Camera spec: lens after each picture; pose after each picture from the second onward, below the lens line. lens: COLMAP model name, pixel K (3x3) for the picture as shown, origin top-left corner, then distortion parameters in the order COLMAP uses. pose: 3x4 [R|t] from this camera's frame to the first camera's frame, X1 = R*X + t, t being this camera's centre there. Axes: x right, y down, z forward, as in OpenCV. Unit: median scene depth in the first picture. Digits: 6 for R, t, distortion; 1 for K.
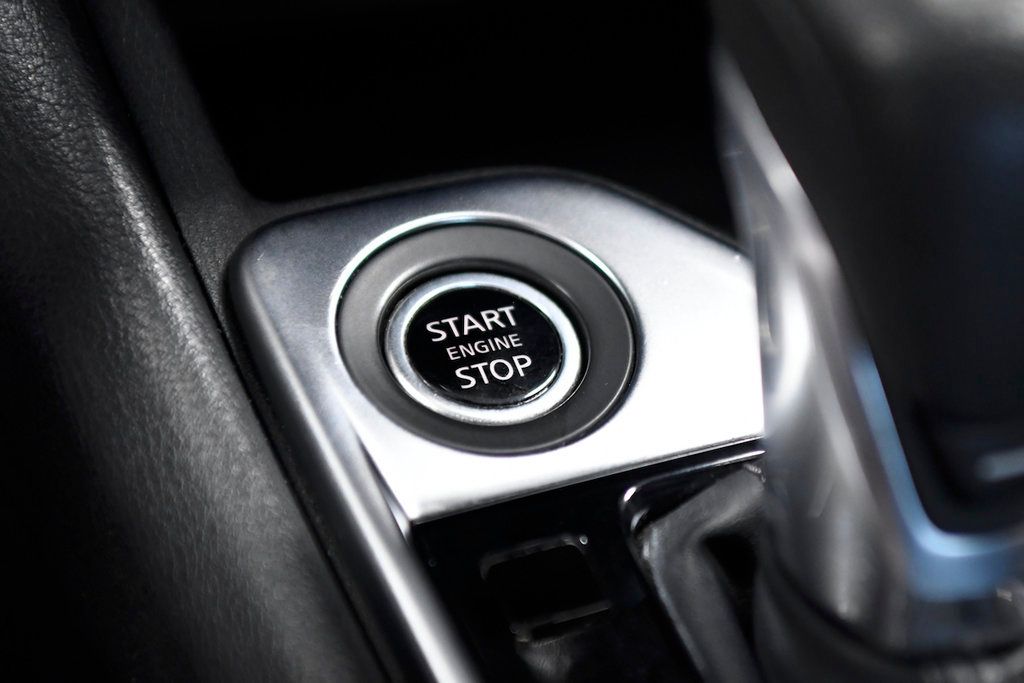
lens RADIAL K [[3099.5, 0, 511.3], [0, 3099.5, 341.2], [0, 0, 1]] dist [1.678121, 0.000000]
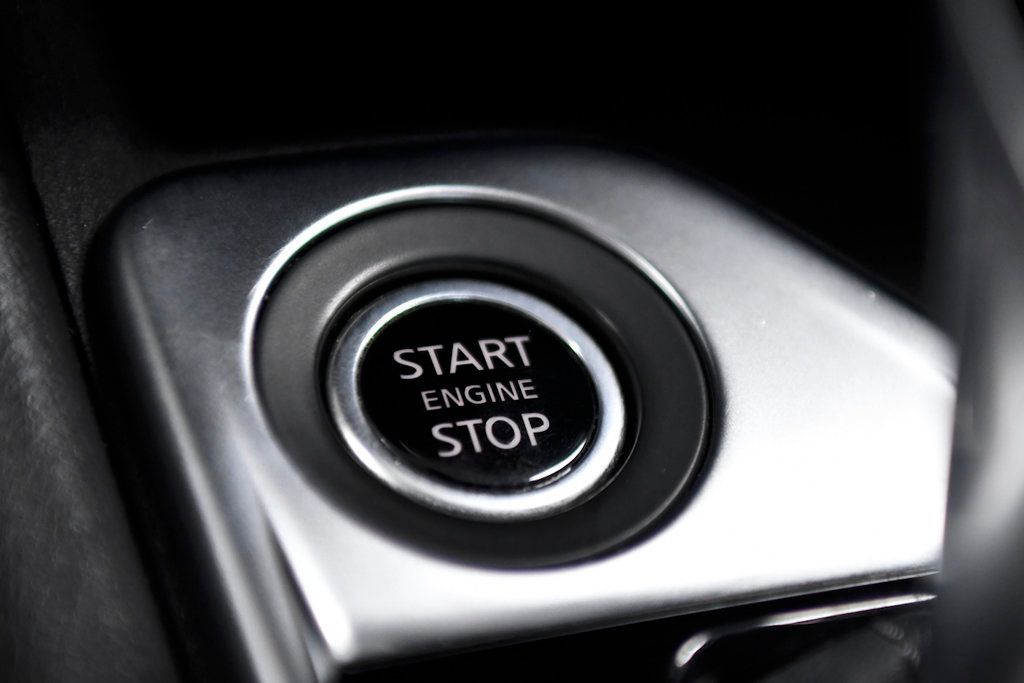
lens RADIAL K [[3099.5, 0, 528.4], [0, 3099.5, 363.2], [0, 0, 1]] dist [1.678121, 0.000000]
pose [[0.995307, 0.094622, 0.020277, -0.012277], [-0.094664, 0.995509, 0.001114, -0.006421], [-0.020080, -0.003028, 0.999794, 0.347786]]
